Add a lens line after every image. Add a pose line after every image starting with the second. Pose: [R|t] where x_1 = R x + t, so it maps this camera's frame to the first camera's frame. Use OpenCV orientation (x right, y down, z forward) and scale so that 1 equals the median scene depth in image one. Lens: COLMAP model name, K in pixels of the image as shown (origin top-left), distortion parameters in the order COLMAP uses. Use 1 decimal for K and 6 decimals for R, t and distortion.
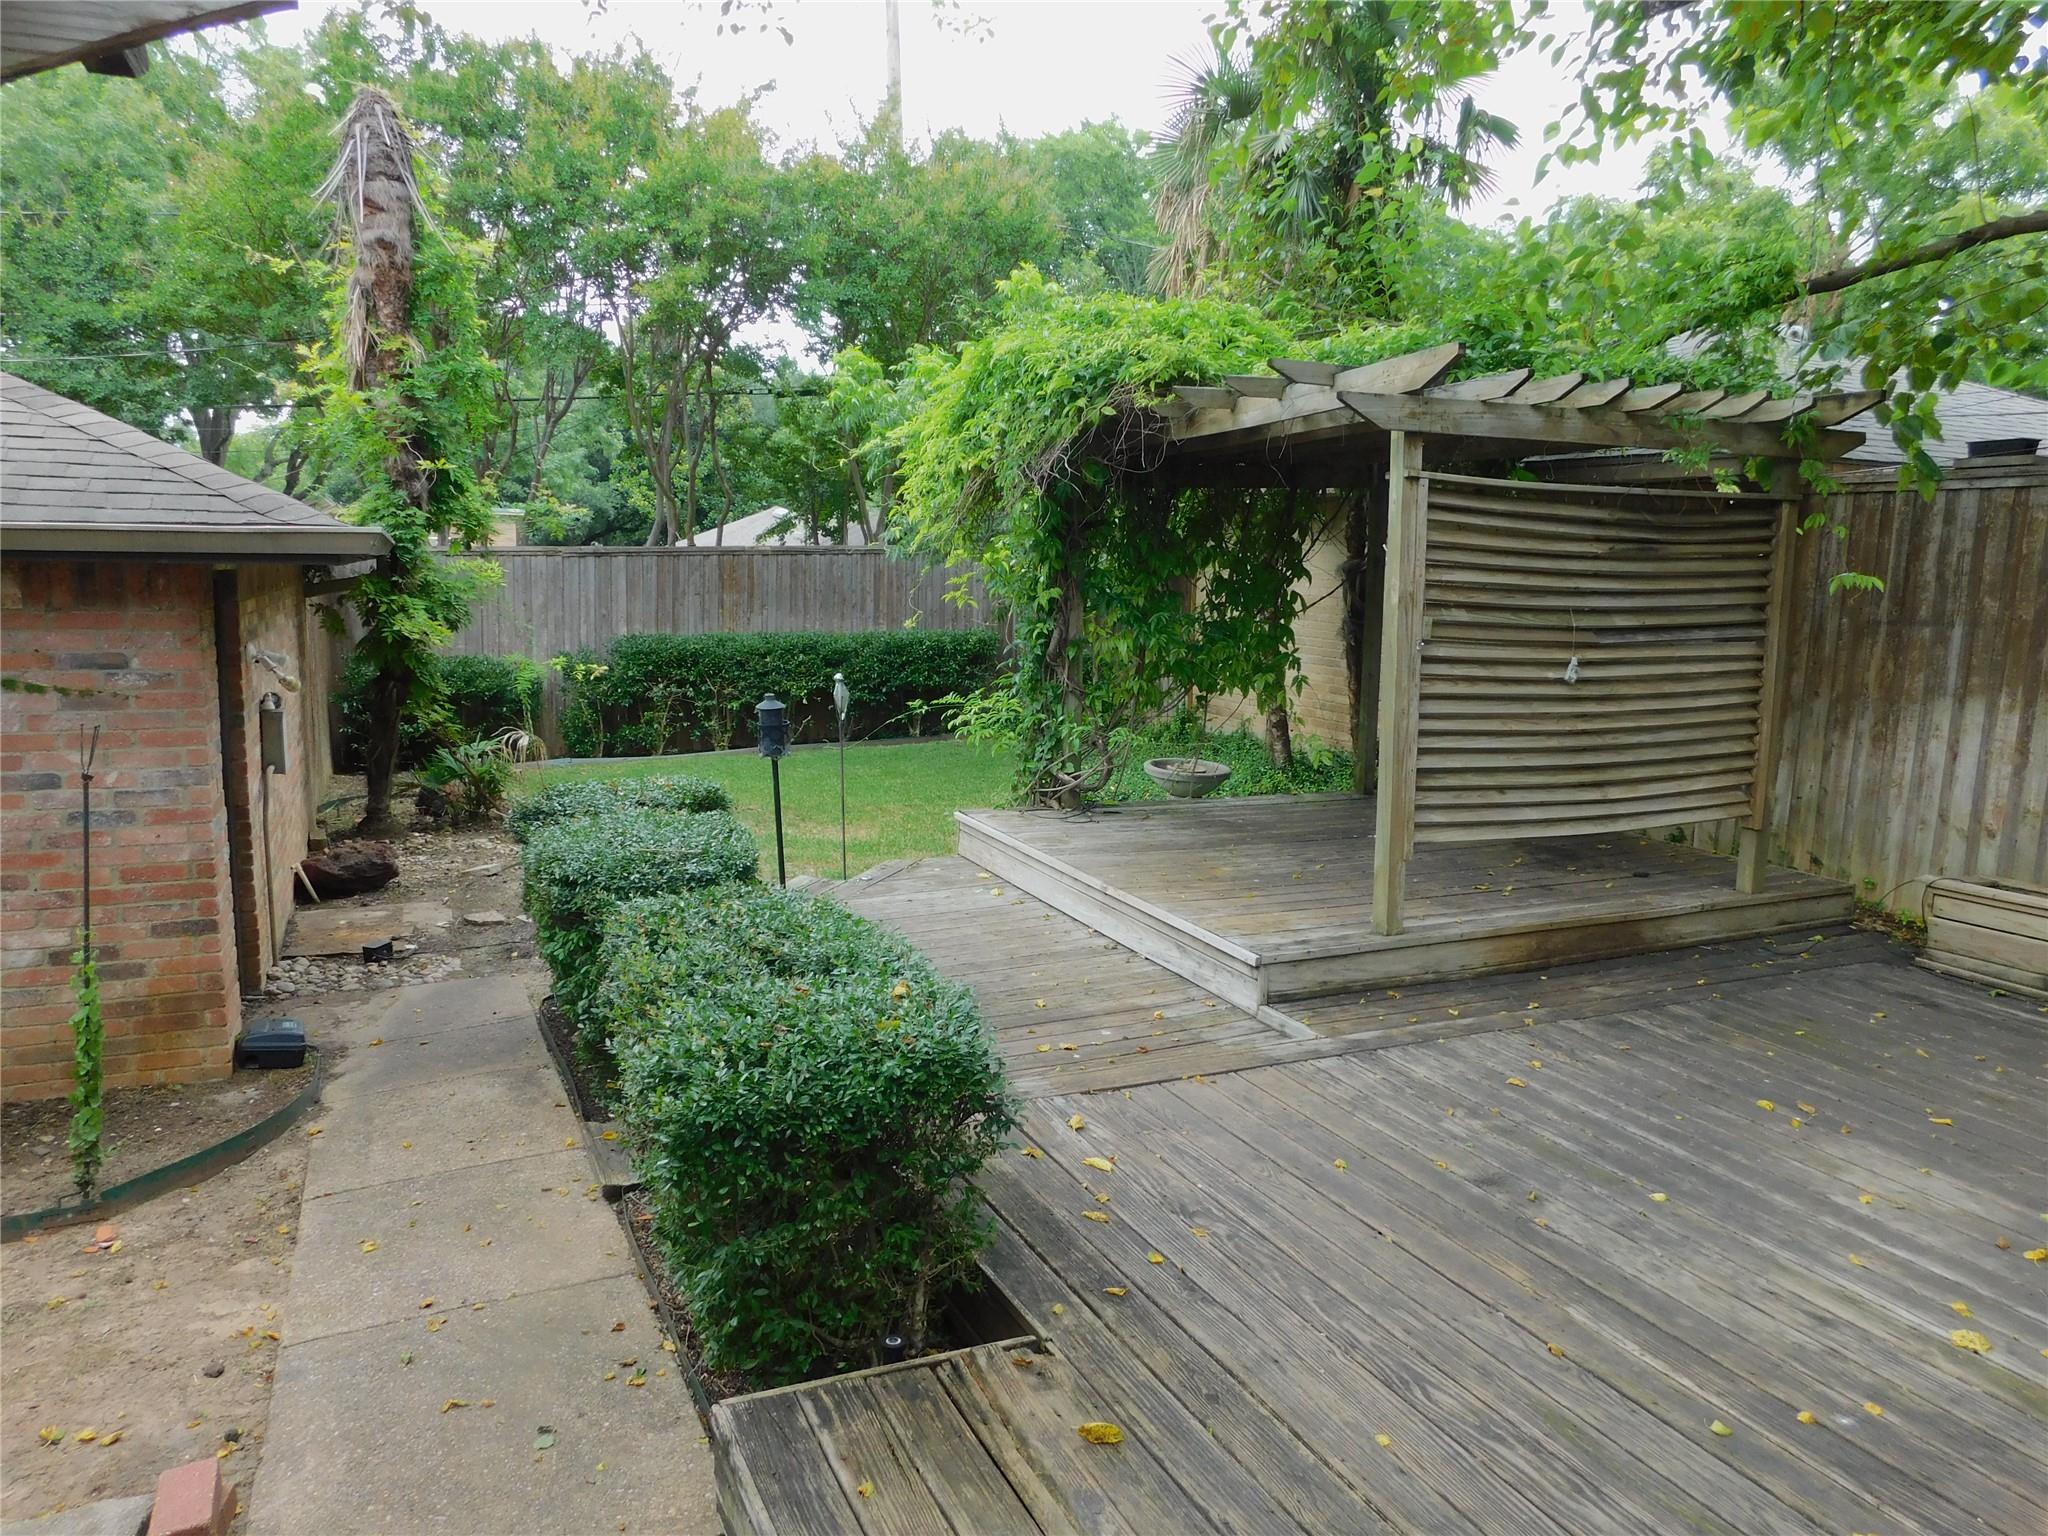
lens RADIAL K [[1423.5, 0, 1024.0], [0, 1423.5, 768.0], [0, 0, 1]] dist [-0.079658, 0.072876]
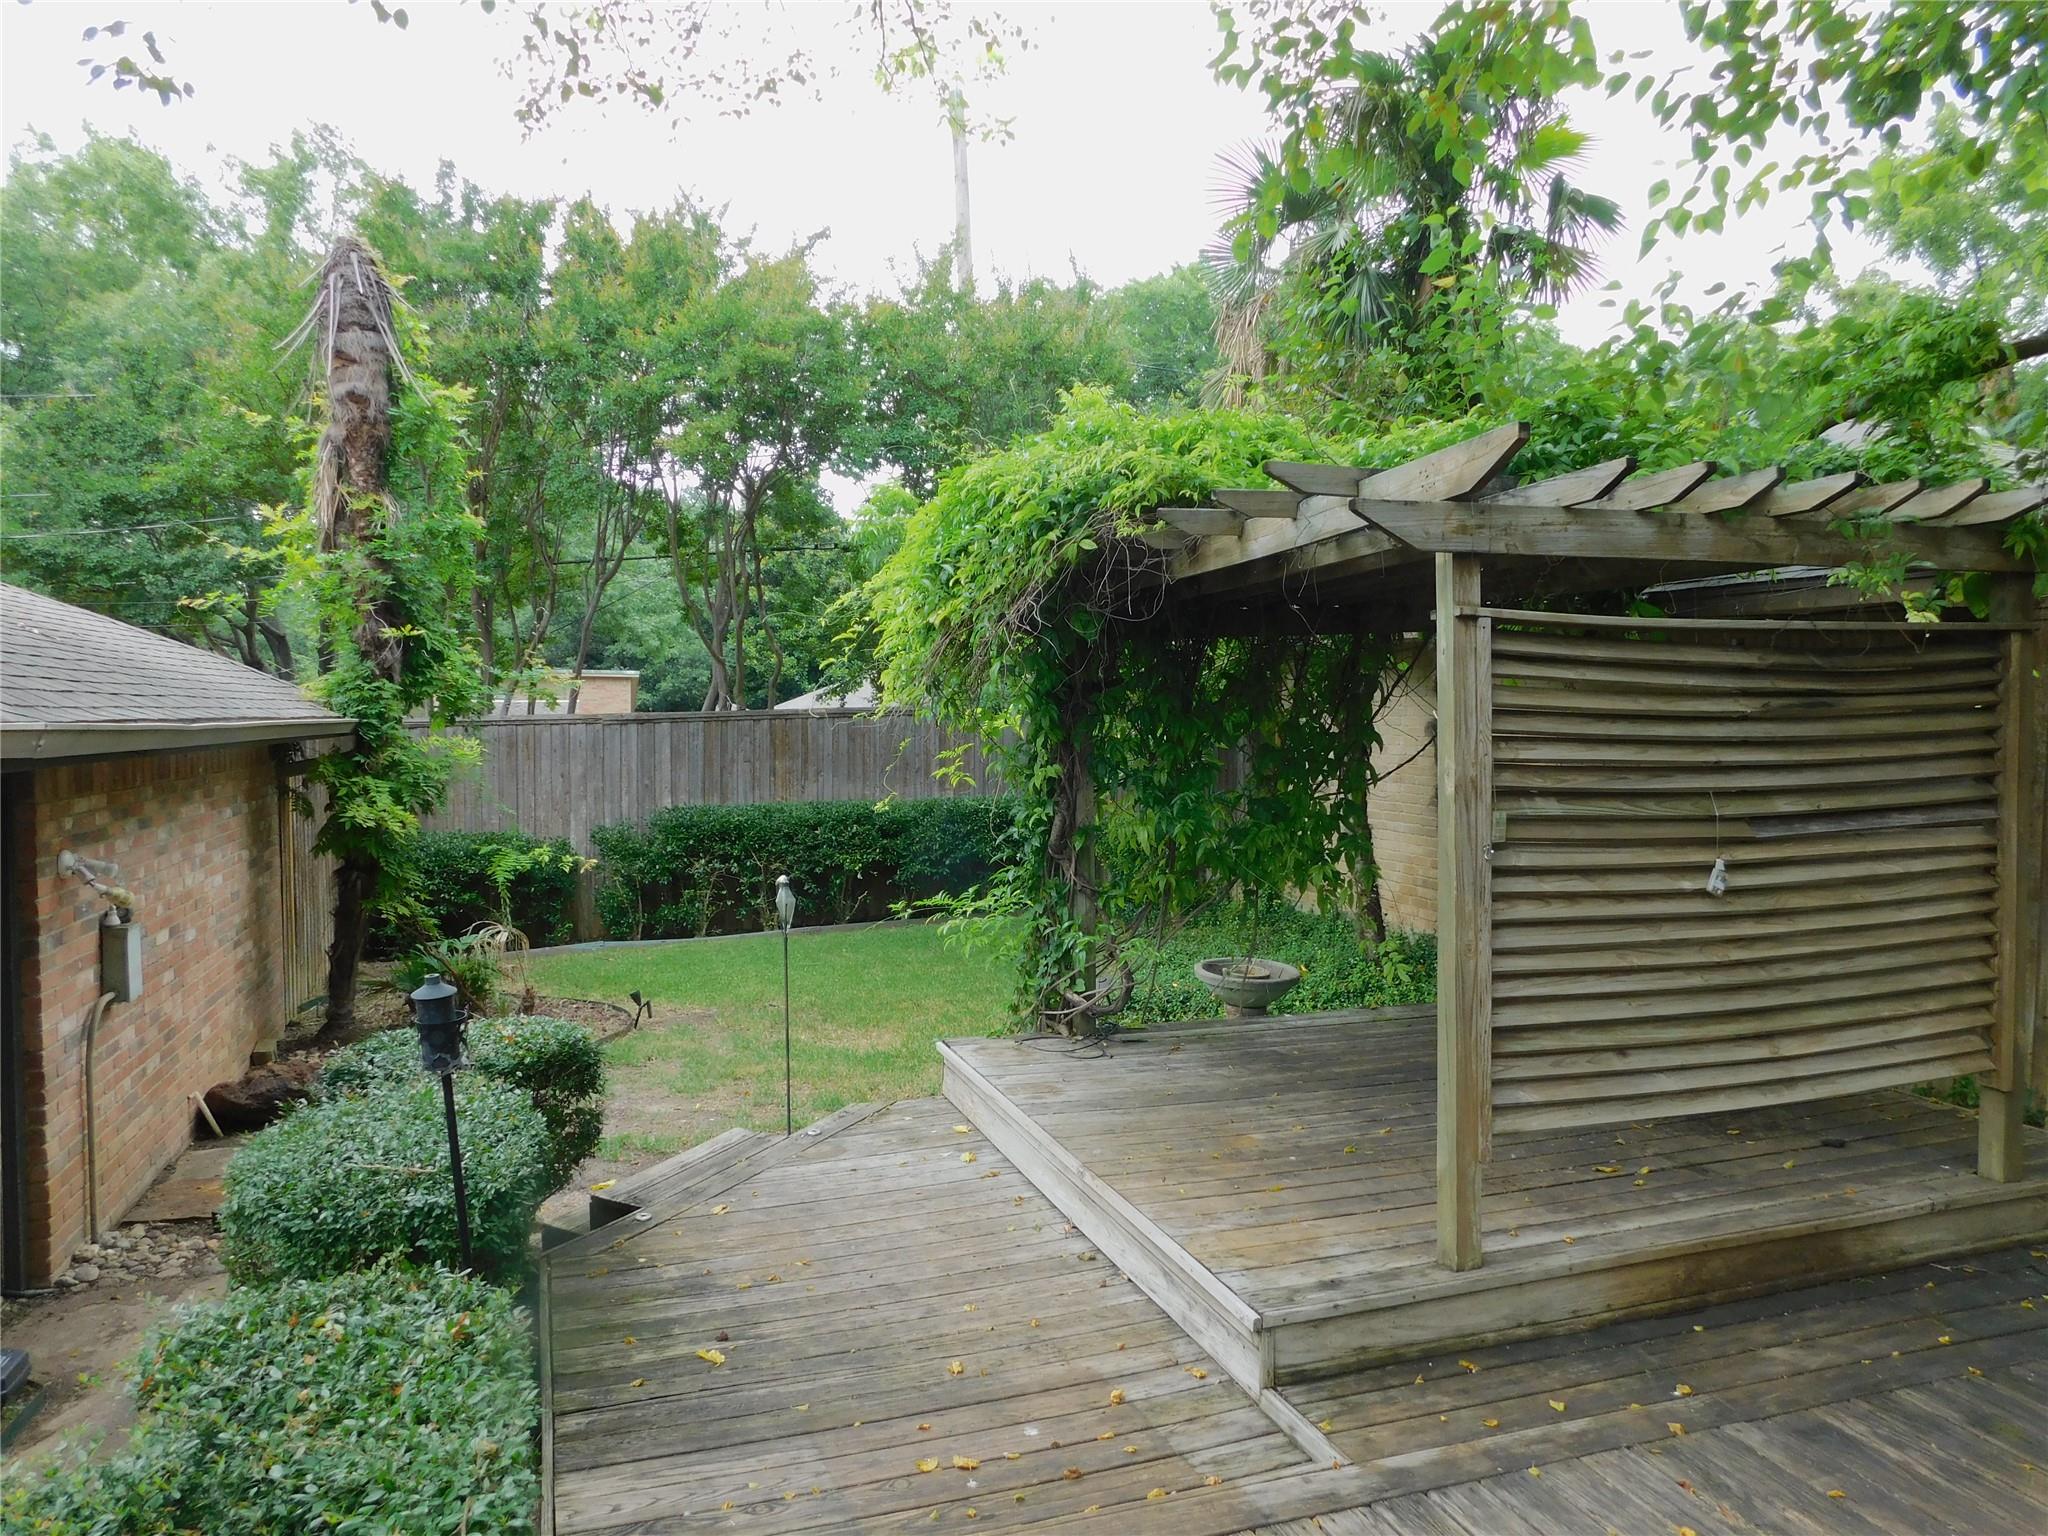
lens RADIAL K [[1423.5, 0, 1024.0], [0, 1423.5, 768.0], [0, 0, 1]] dist [-0.079658, 0.072876]
pose [[0.995334, -0.018864, -0.094630, 0.089051], [0.008888, 0.994459, -0.104748, -0.043417], [0.096081, 0.103418, 0.989986, 0.213218]]
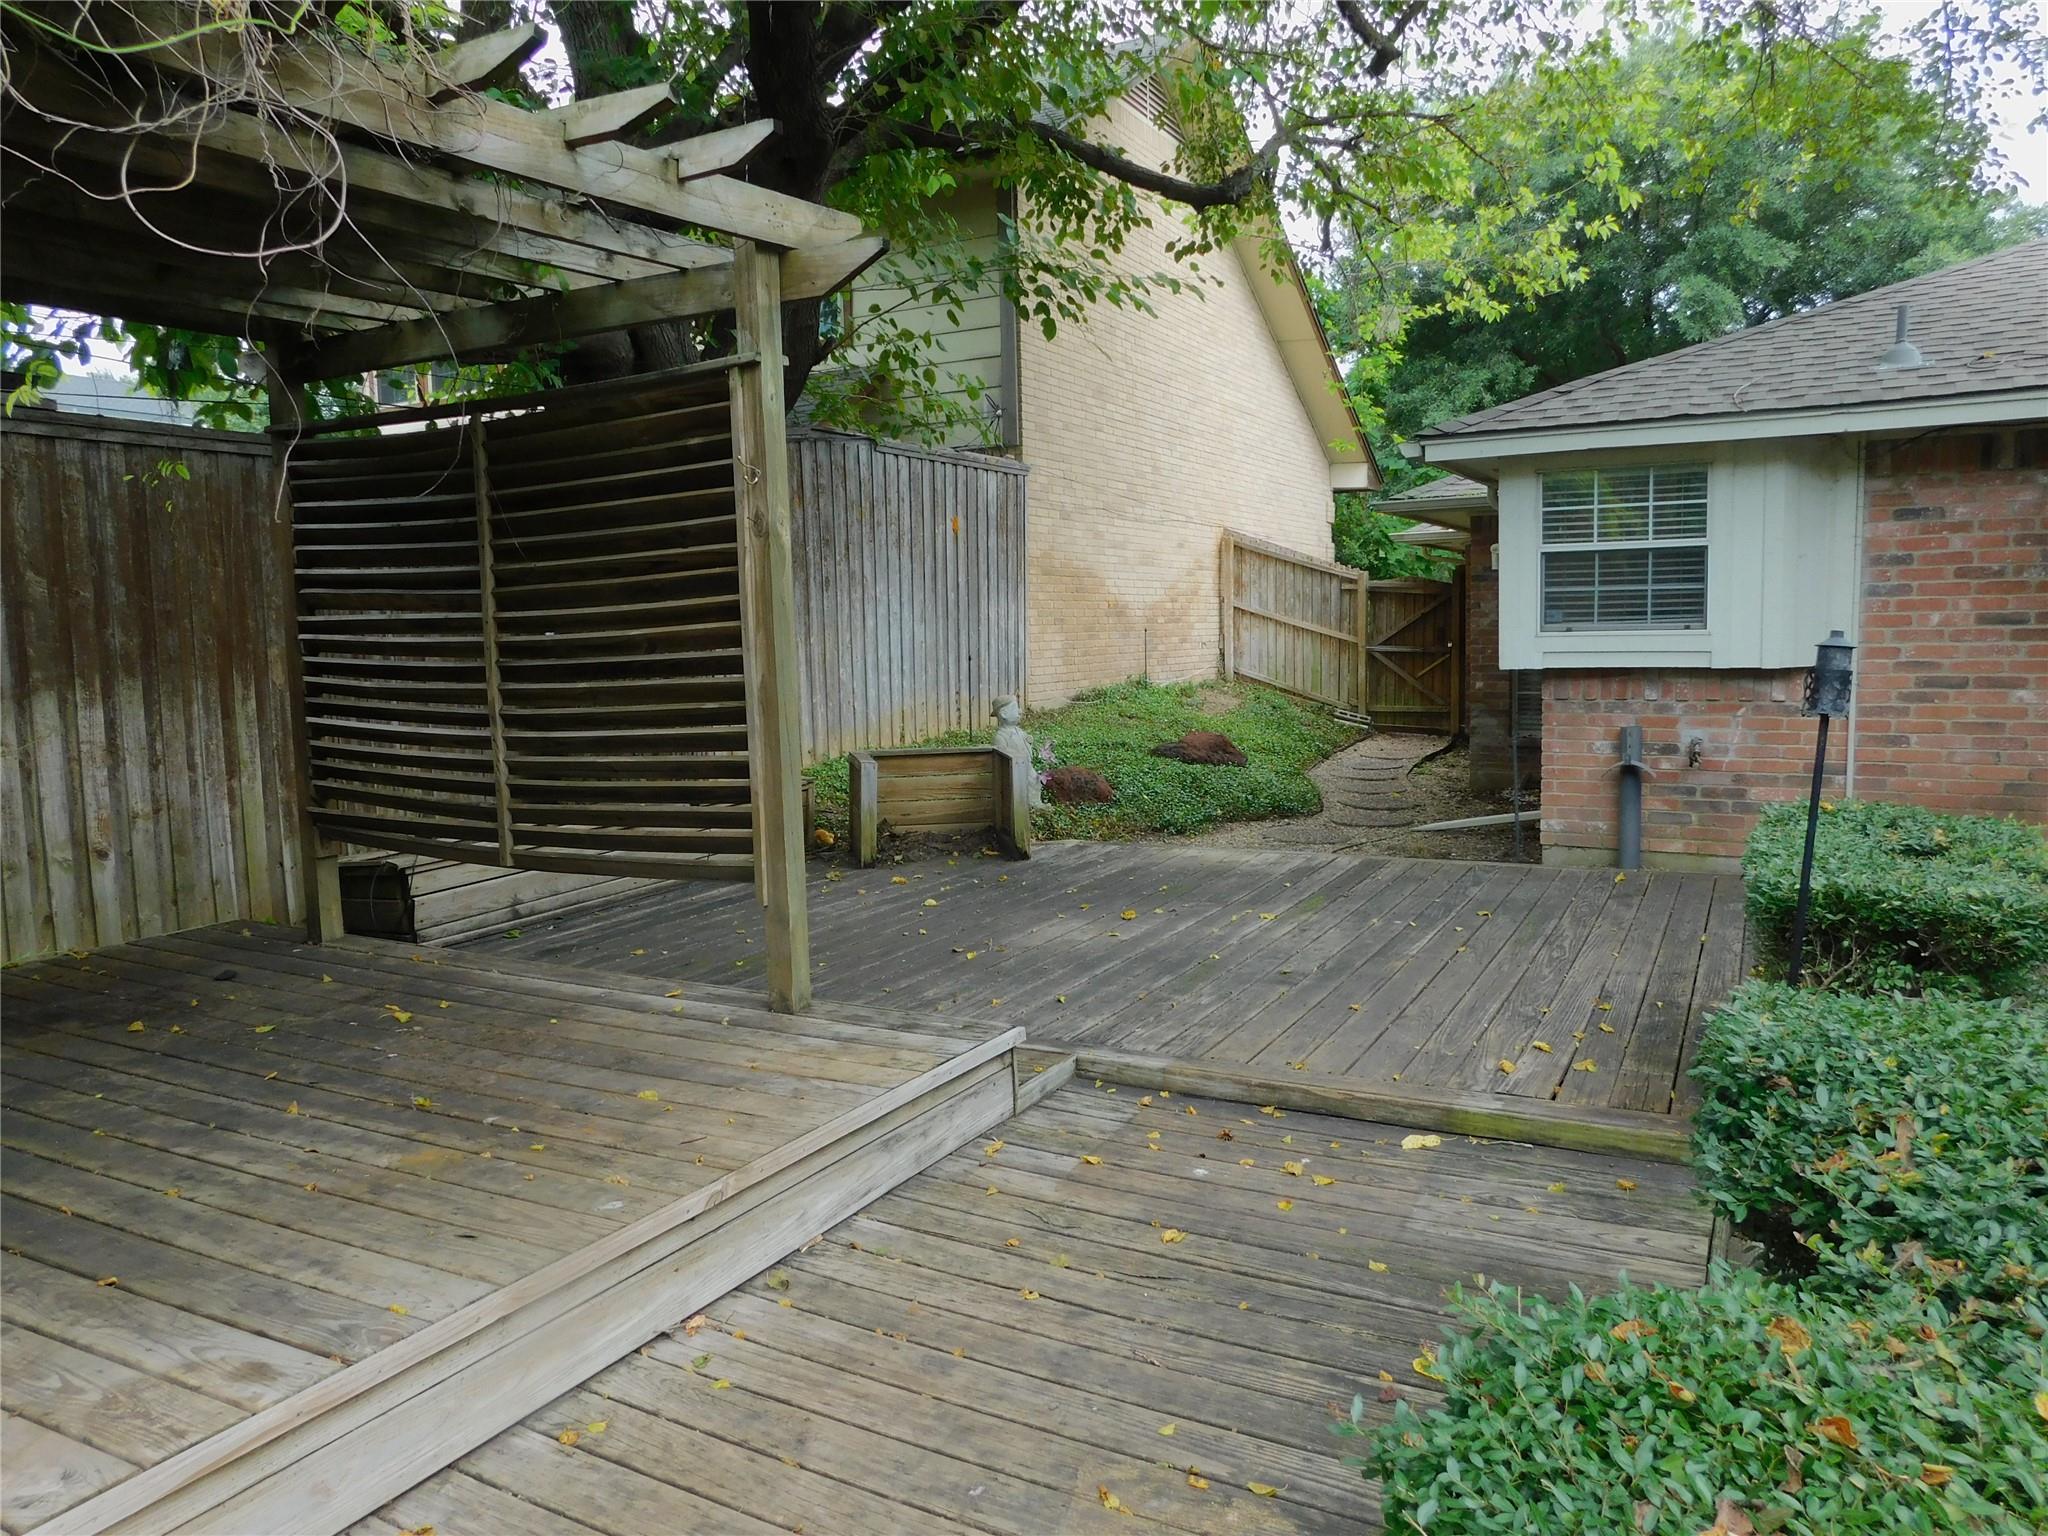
lens RADIAL K [[1423.5, 0, 1024.0], [0, 1423.5, 768.0], [0, 0, 1]] dist [-0.079658, 0.072876]
pose [[-0.606910, -0.090755, 0.789572, -0.287518], [0.120813, 0.971379, 0.204516, -0.103780], [-0.785535, 0.219514, -0.578575, 1.010565]]
